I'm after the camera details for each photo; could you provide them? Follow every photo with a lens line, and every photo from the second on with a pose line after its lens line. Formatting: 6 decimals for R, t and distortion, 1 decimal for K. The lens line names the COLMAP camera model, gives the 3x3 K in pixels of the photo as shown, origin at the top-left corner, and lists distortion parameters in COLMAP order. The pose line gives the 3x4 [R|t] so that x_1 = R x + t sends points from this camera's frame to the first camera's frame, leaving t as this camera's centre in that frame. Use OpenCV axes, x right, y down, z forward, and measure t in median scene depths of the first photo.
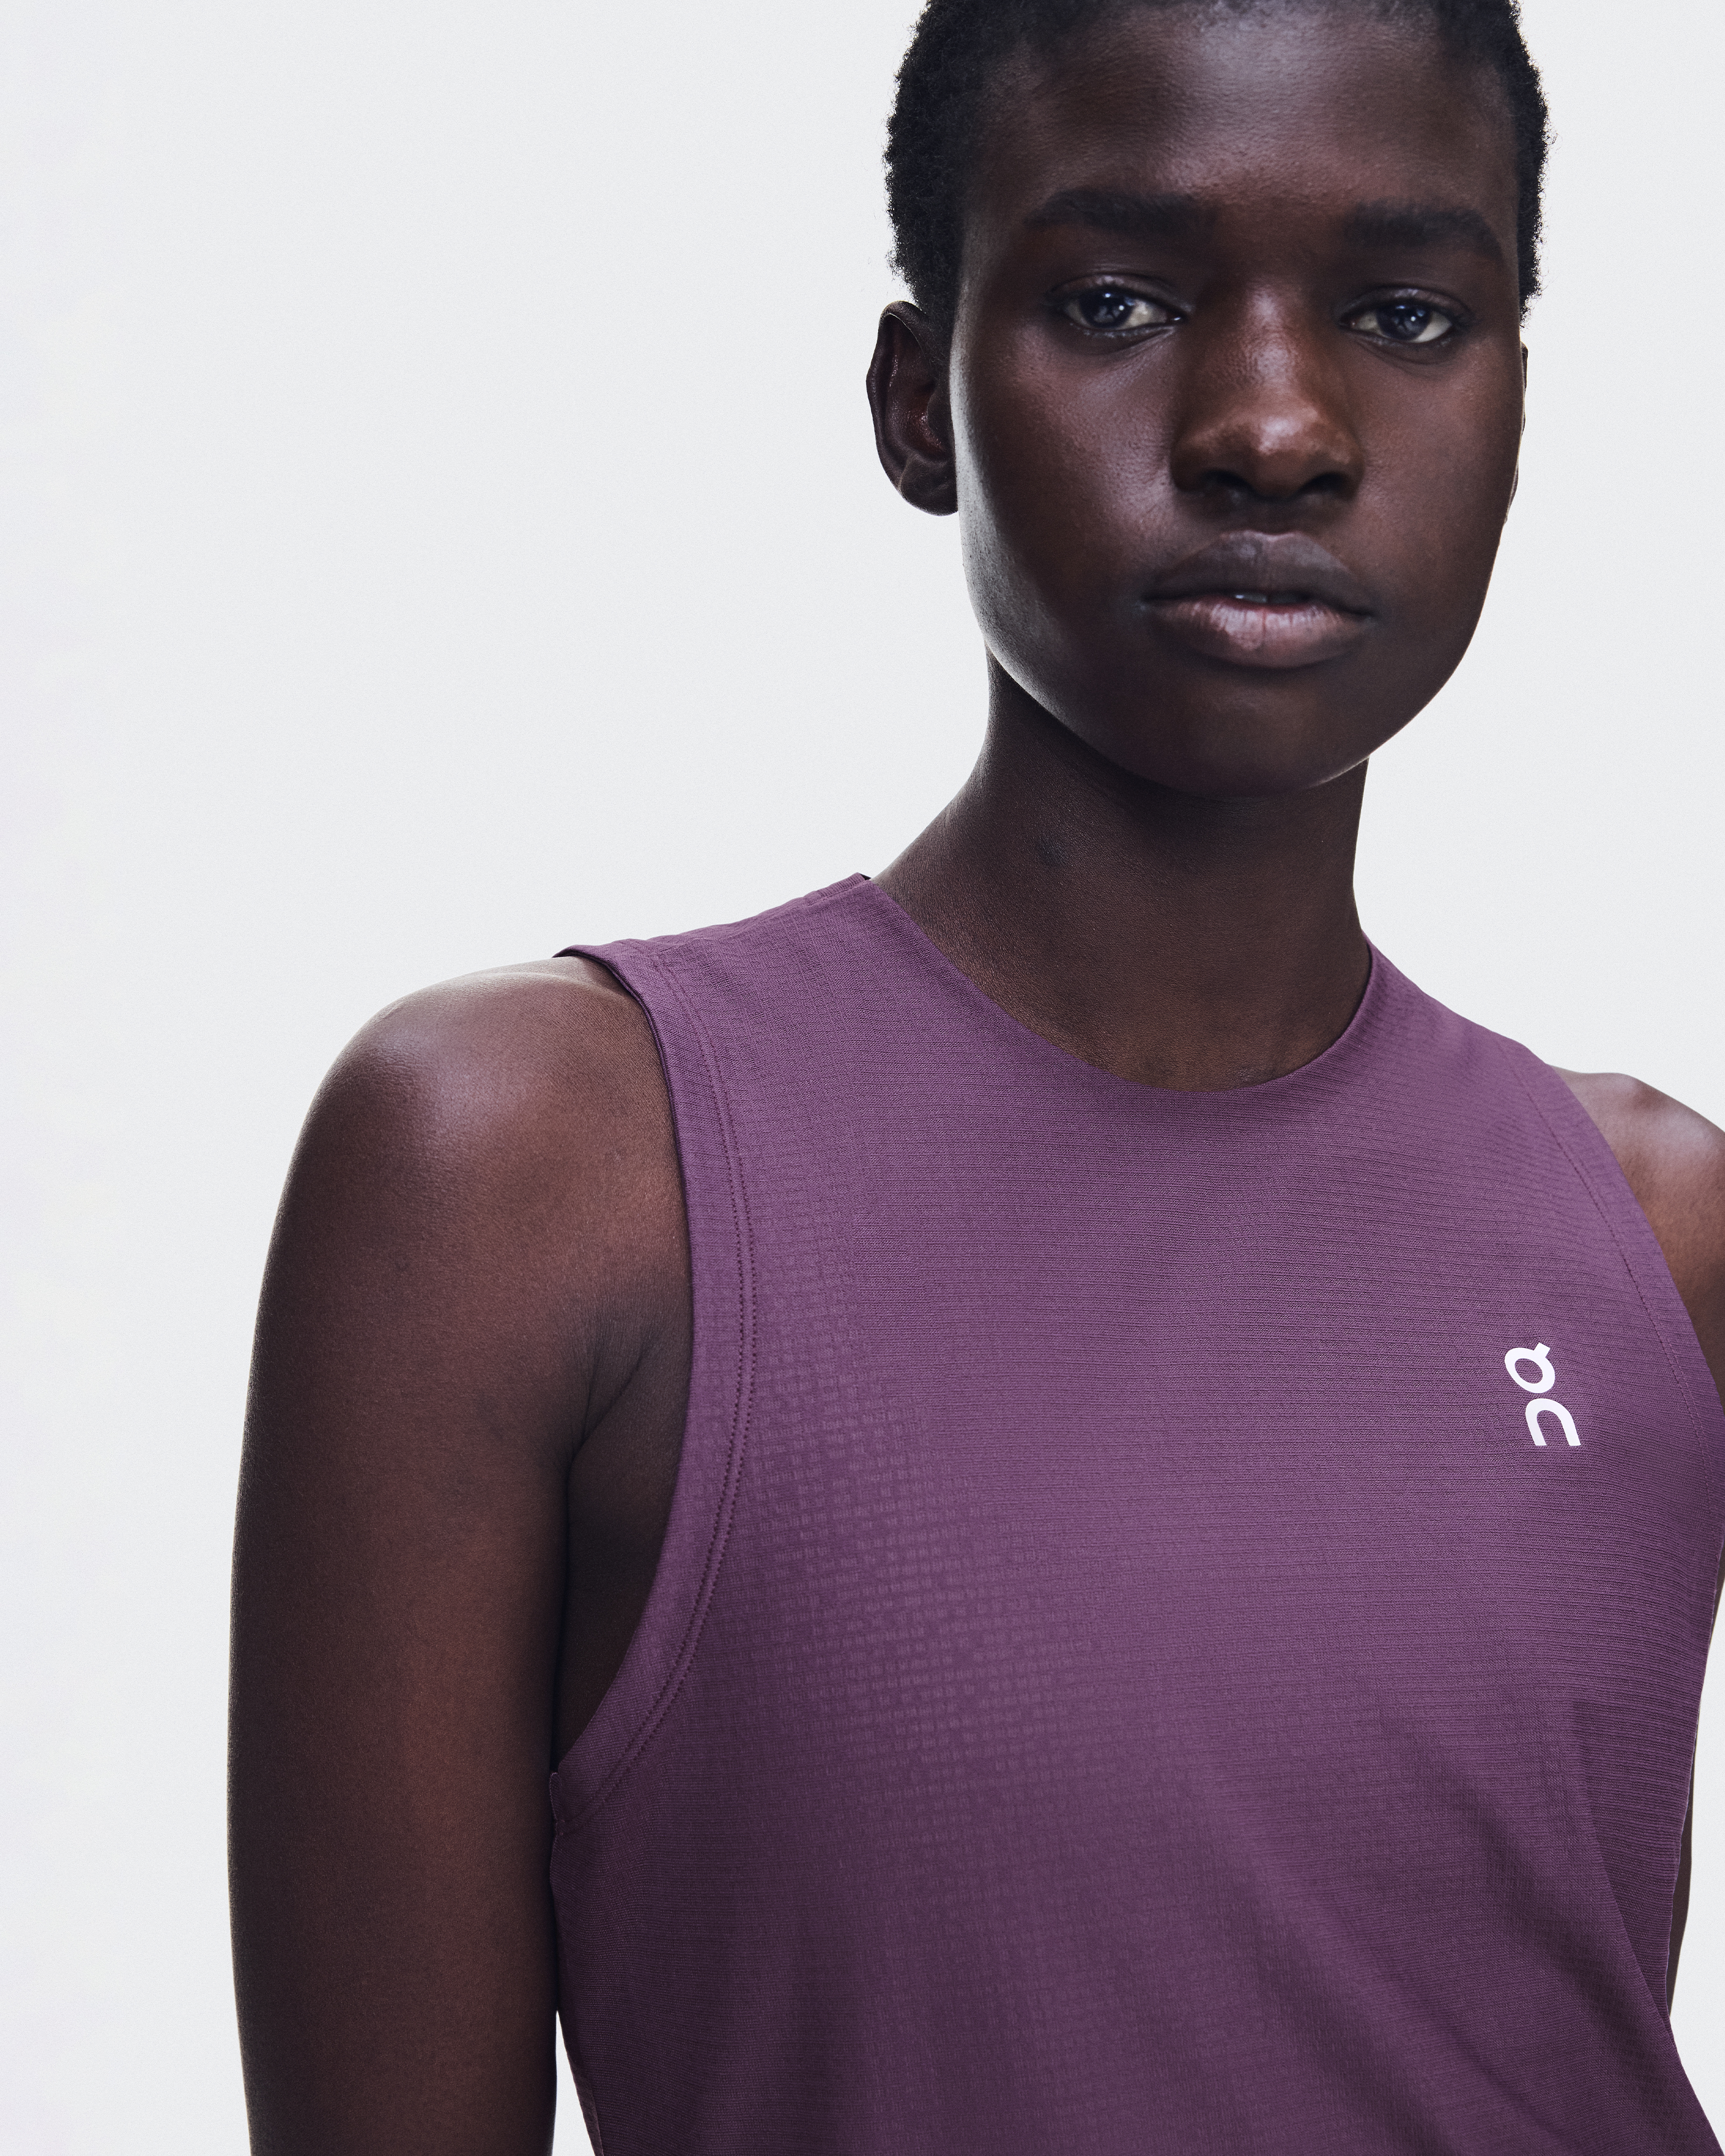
lens RADIAL K [[5136.7, 0, 862.5], [0, 5136.7, 1078.0], [0, 0, 1]] dist [0.027909, 0.159786]
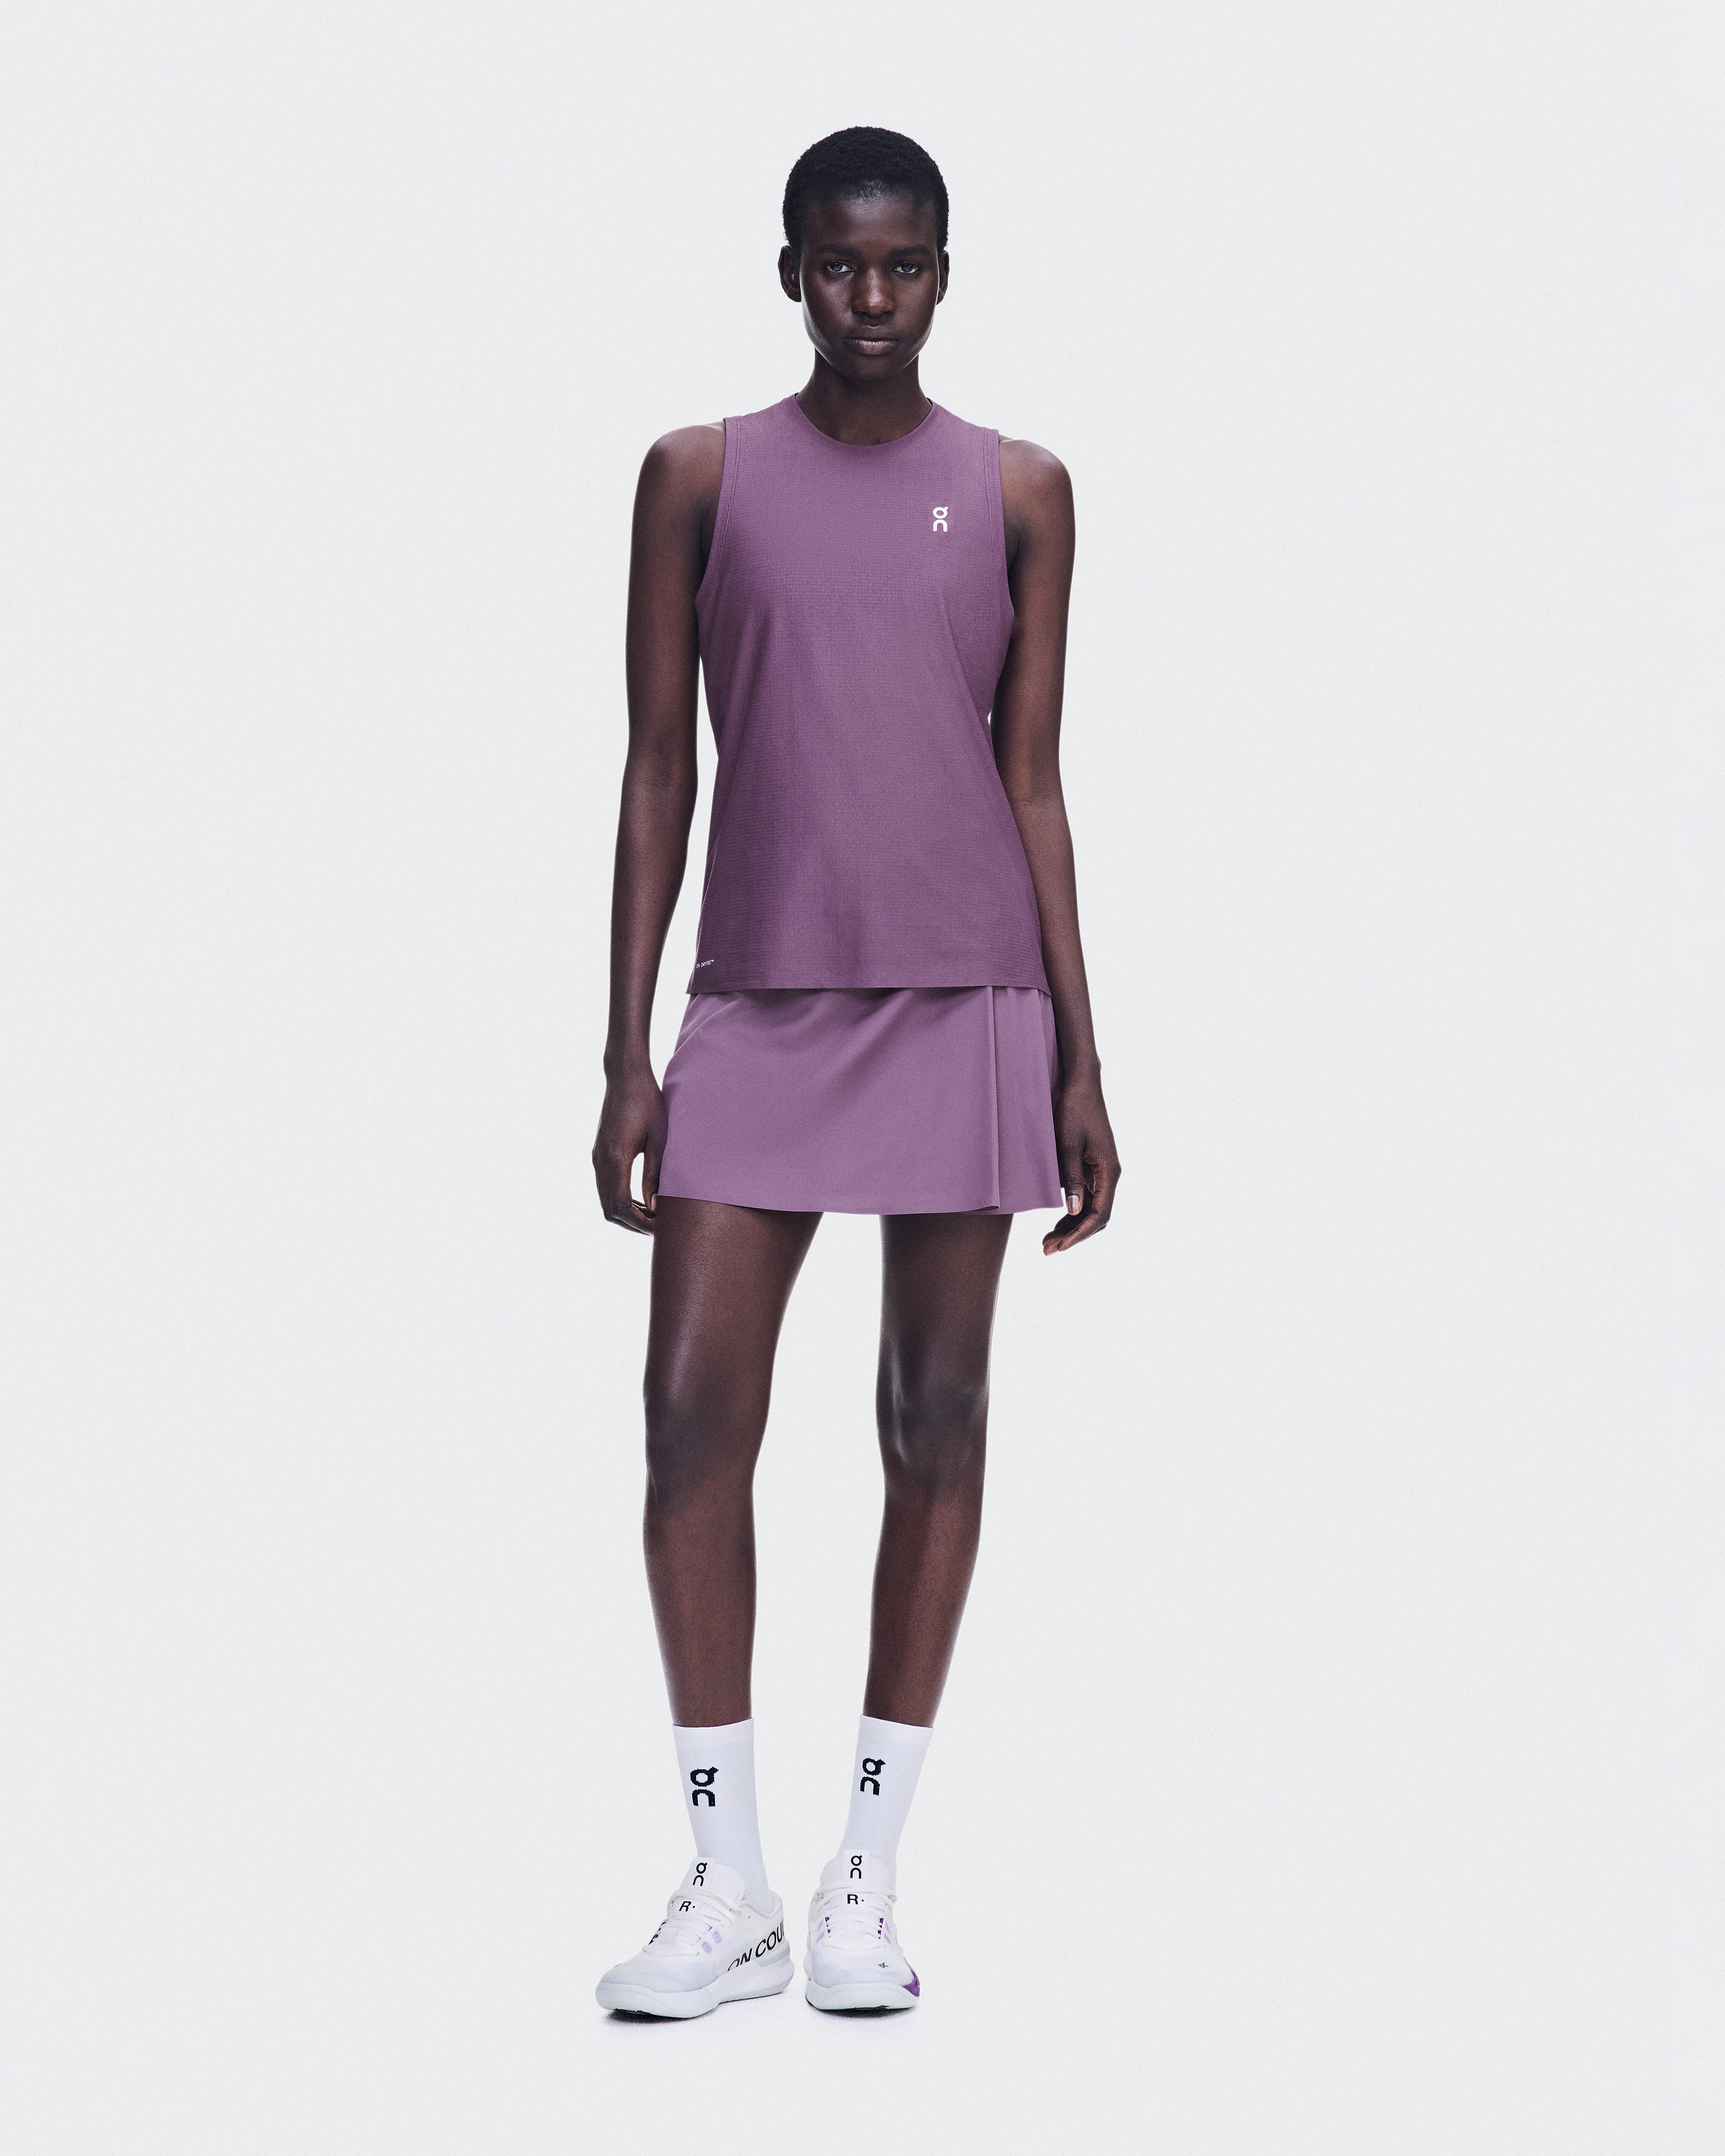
lens RADIAL K [[4351.5, 0, 862.5], [0, 4351.5, 1078.0], [0, 0, 1]] dist [-0.560497, 0.064453]
pose [[0.999503, -0.015197, 0.027617, -0.038030], [0.009543, 0.980883, 0.194366, -0.177971], [-0.030042, -0.194006, 0.980540, -2.578061]]
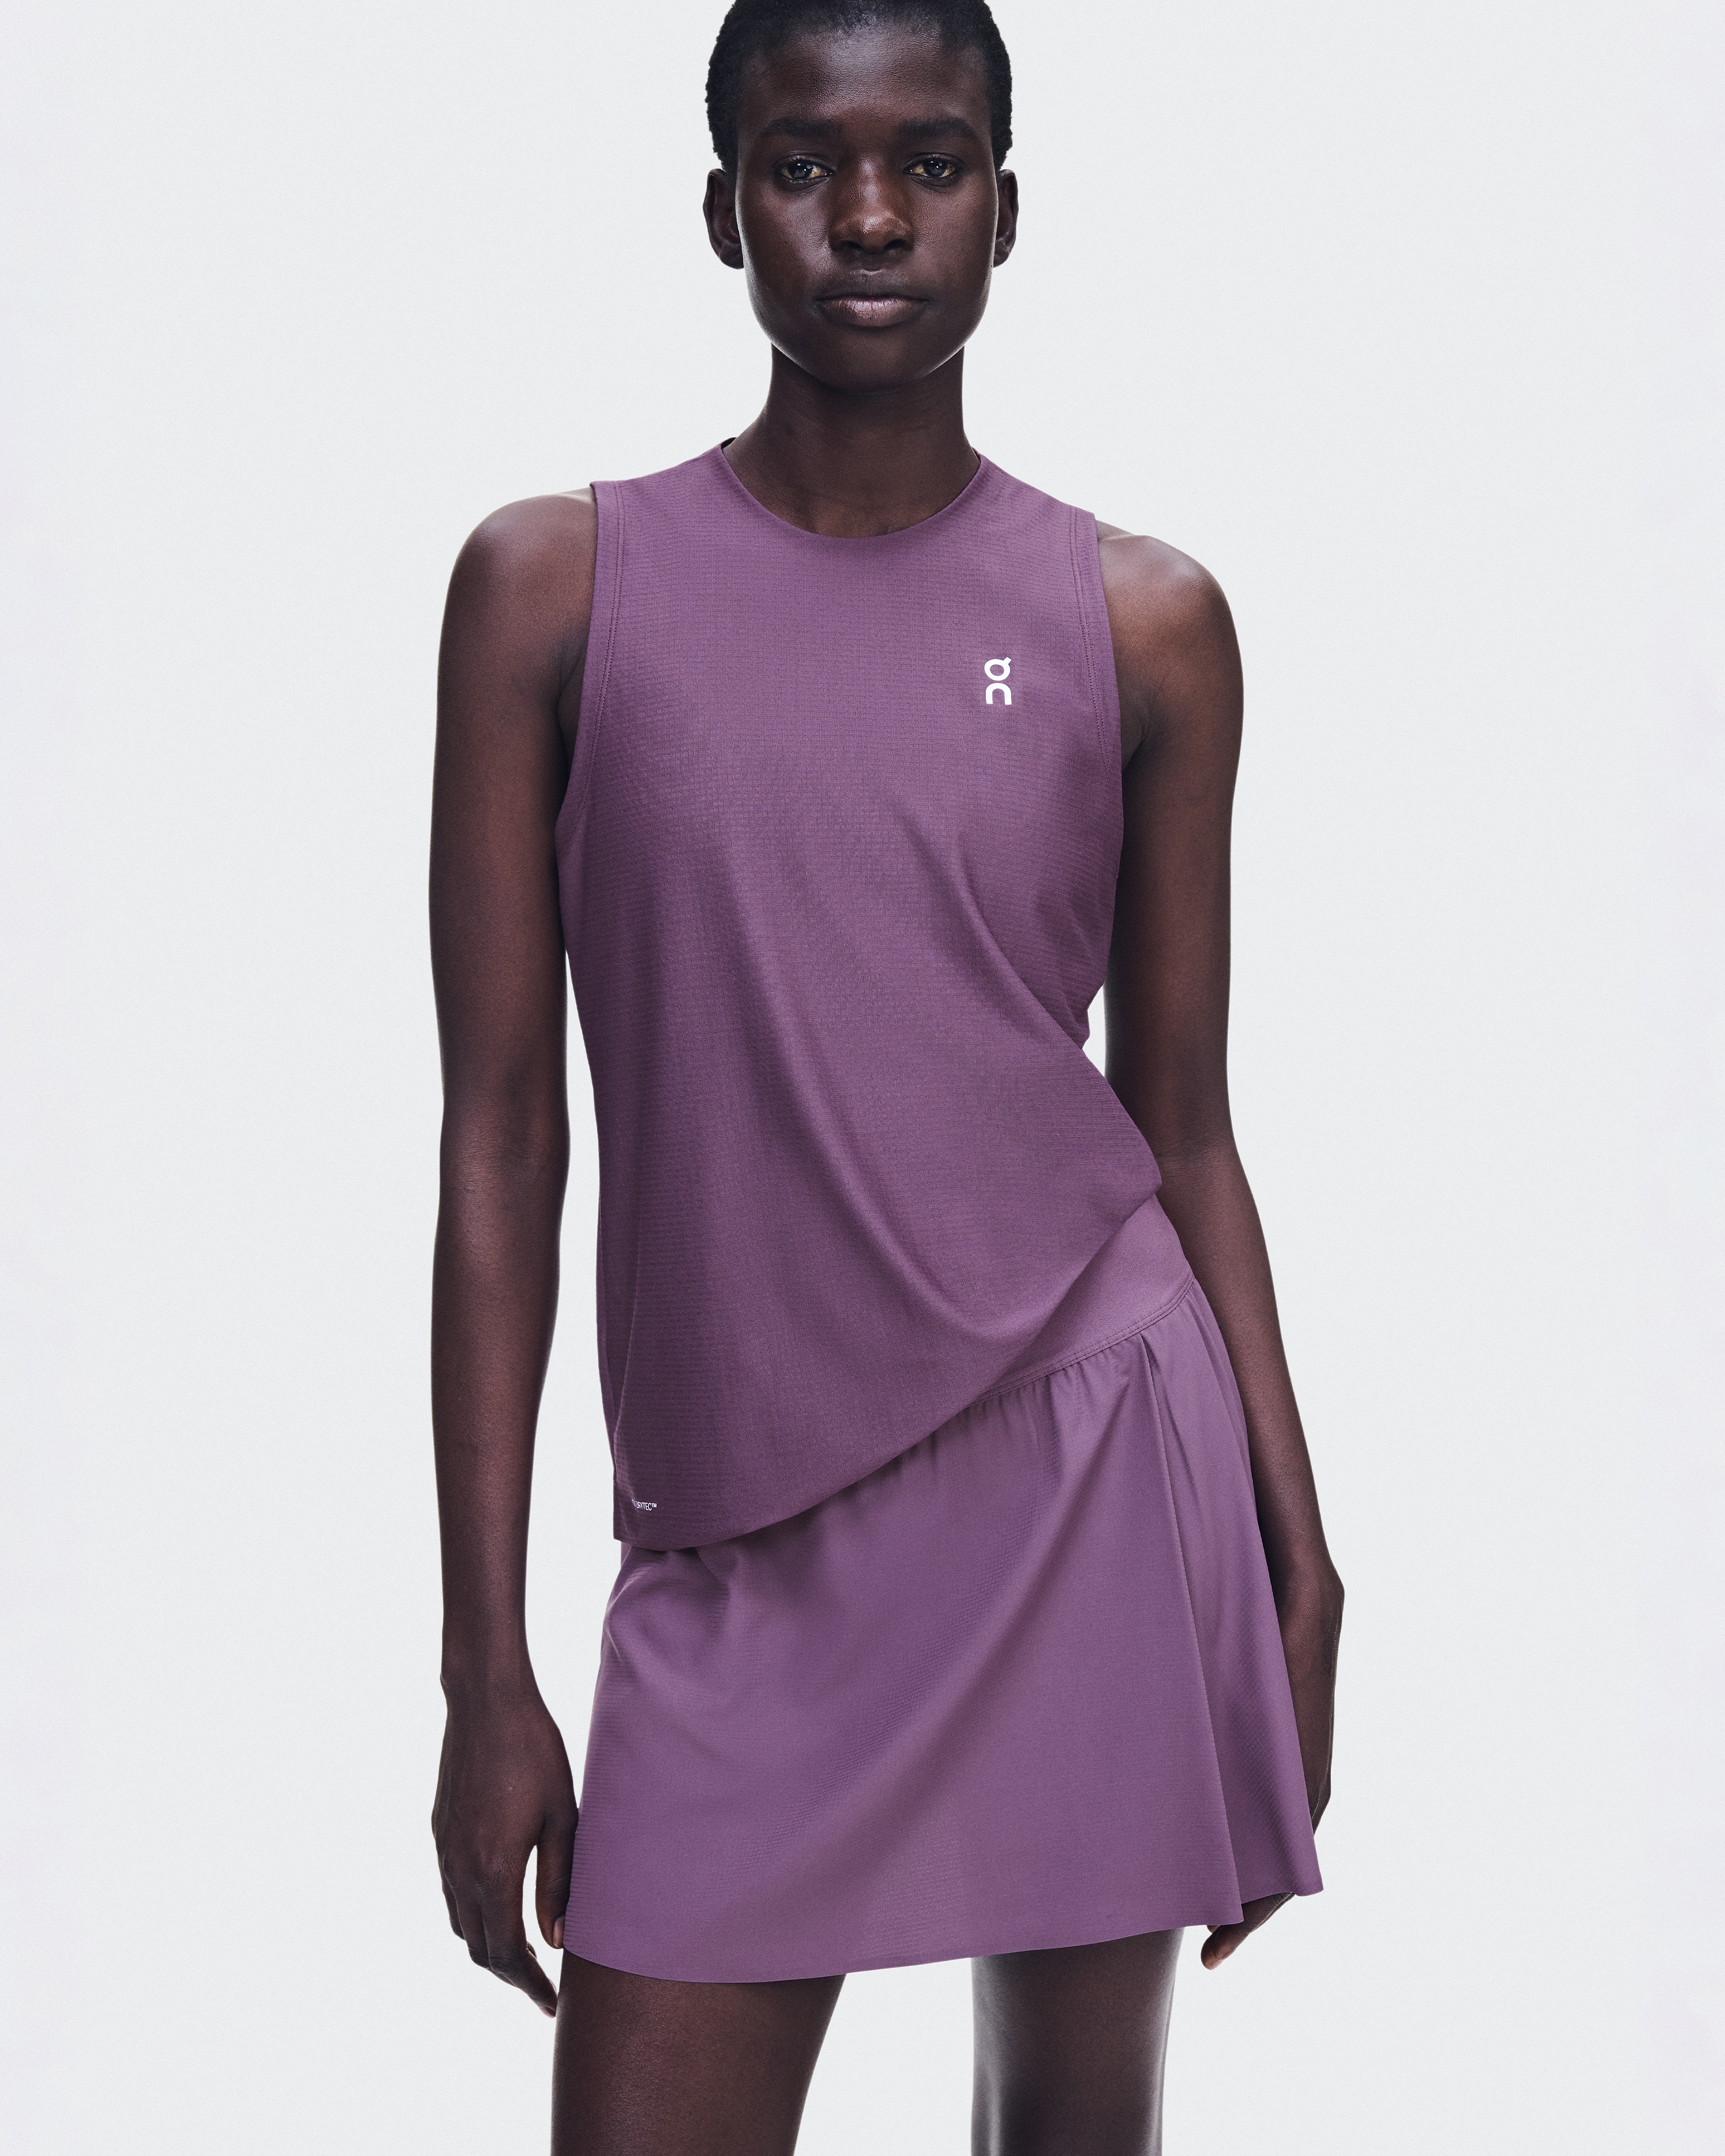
lens RADIAL K [[4214.4, 0, 862.5], [0, 4214.4, 1078.0], [0, 0, 1]] dist [0.001924, 0.002157]
pose [[0.998449, -0.055452, -0.004936, 0.062127], [0.055668, 0.995415, 0.077784, 0.103060], [0.000600, -0.077938, 0.996958, -0.865678]]
